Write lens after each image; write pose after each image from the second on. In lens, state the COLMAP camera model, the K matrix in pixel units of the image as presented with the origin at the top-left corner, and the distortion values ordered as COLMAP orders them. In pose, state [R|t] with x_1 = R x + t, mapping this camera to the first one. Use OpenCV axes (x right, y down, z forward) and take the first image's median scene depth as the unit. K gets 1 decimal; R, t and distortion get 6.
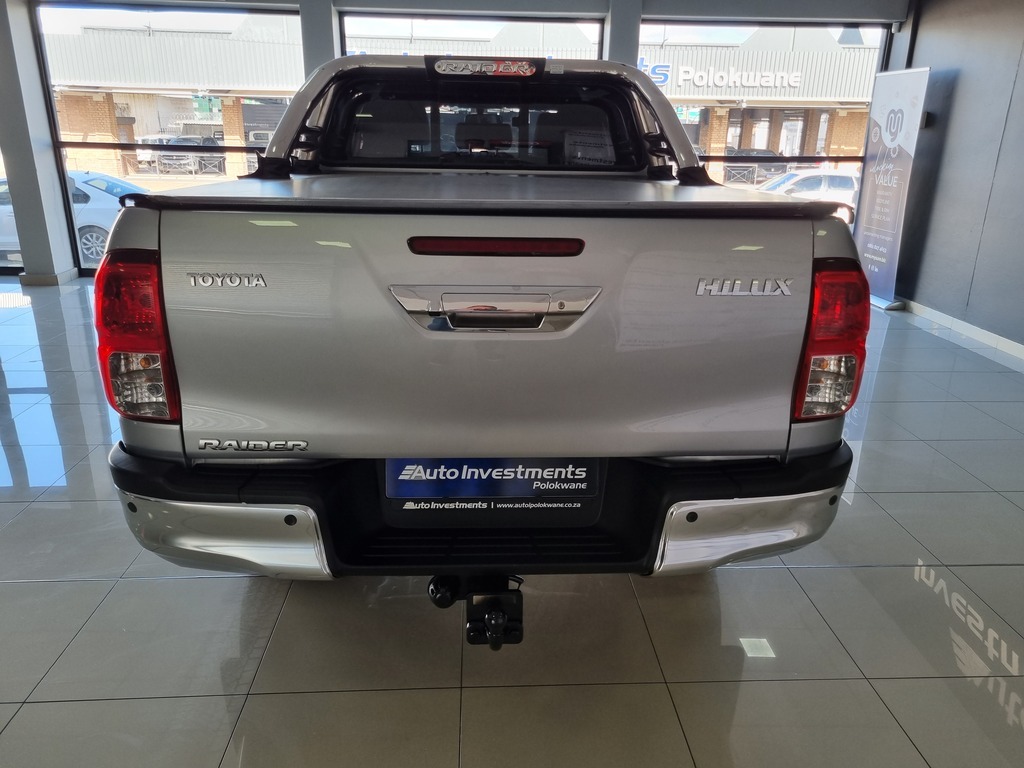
lens RADIAL K [[766.4, 0, 509.7], [0, 766.4, 390.3], [0, 0, 1]] dist [0.060578, -0.042480]
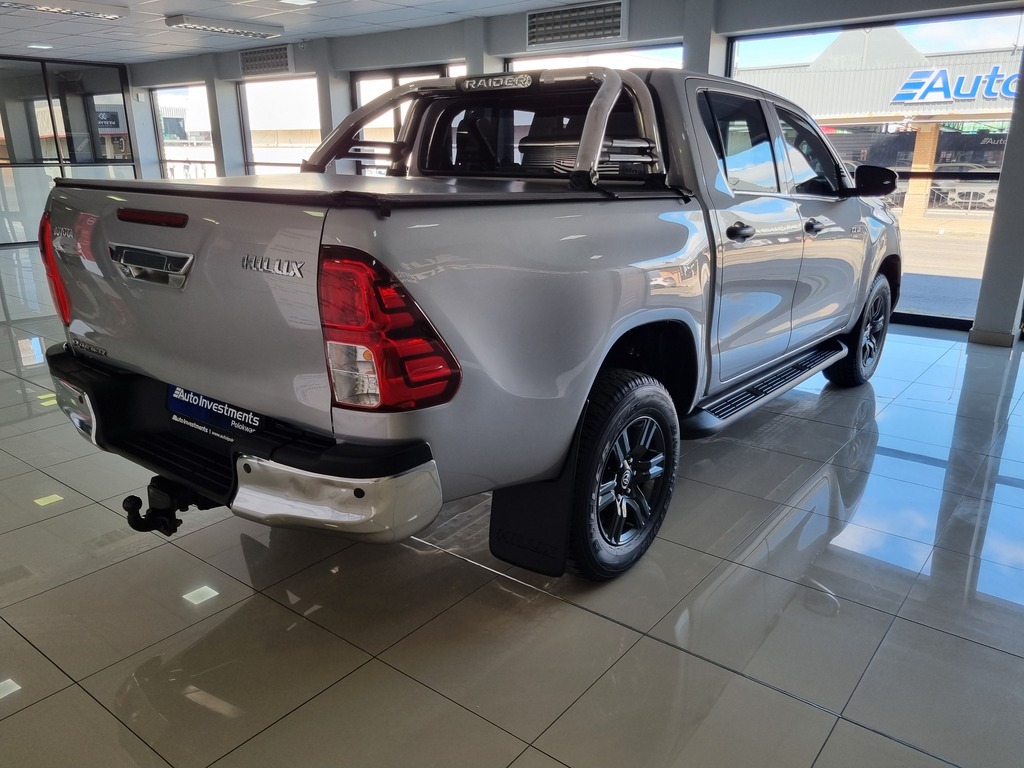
lens RADIAL K [[766.4, 0, 533.4], [0, 766.4, 385.6], [0, 0, 1]] dist [0.060578, -0.042480]
pose [[0.754676, 0.172766, -0.632943, 1.145822], [-0.199313, 0.979485, 0.029711, -0.064356], [0.625091, 0.103732, 0.773628, 0.349005]]
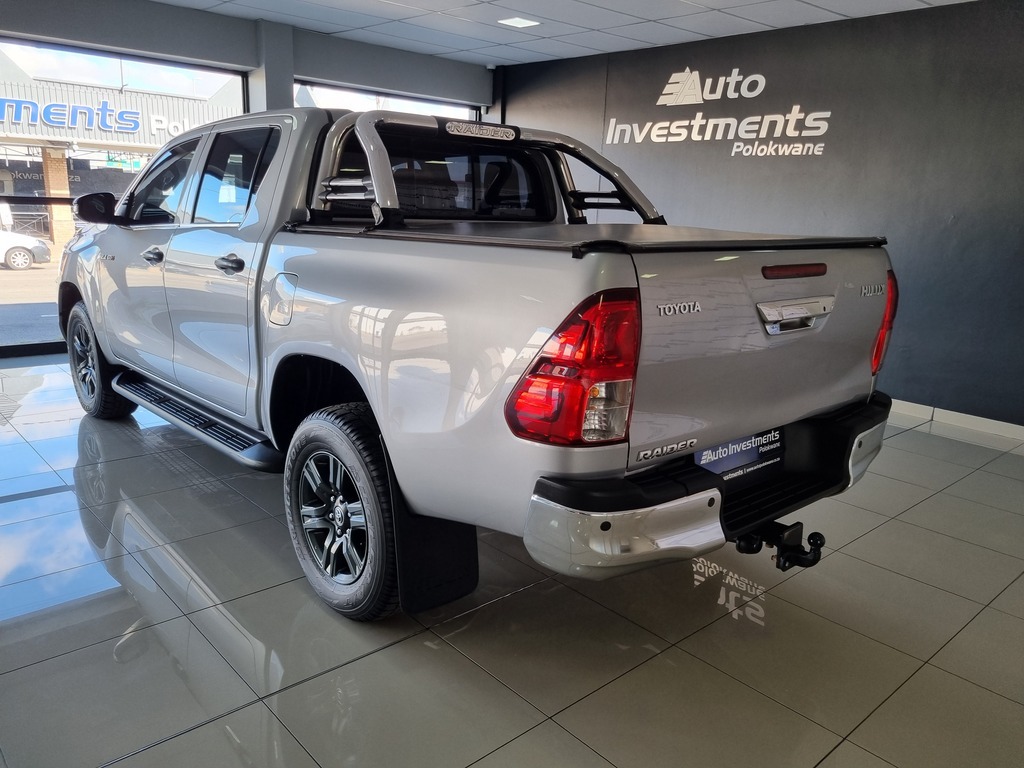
lens RADIAL K [[766.4, 0, 511.4], [0, 766.4, 384.5], [0, 0, 1]] dist [0.060578, -0.042480]
pose [[0.778420, -0.133521, 0.613379, -1.107219], [0.175896, 0.984368, -0.008946, -0.052186], [-0.602597, 0.114855, 0.789738, 0.188294]]
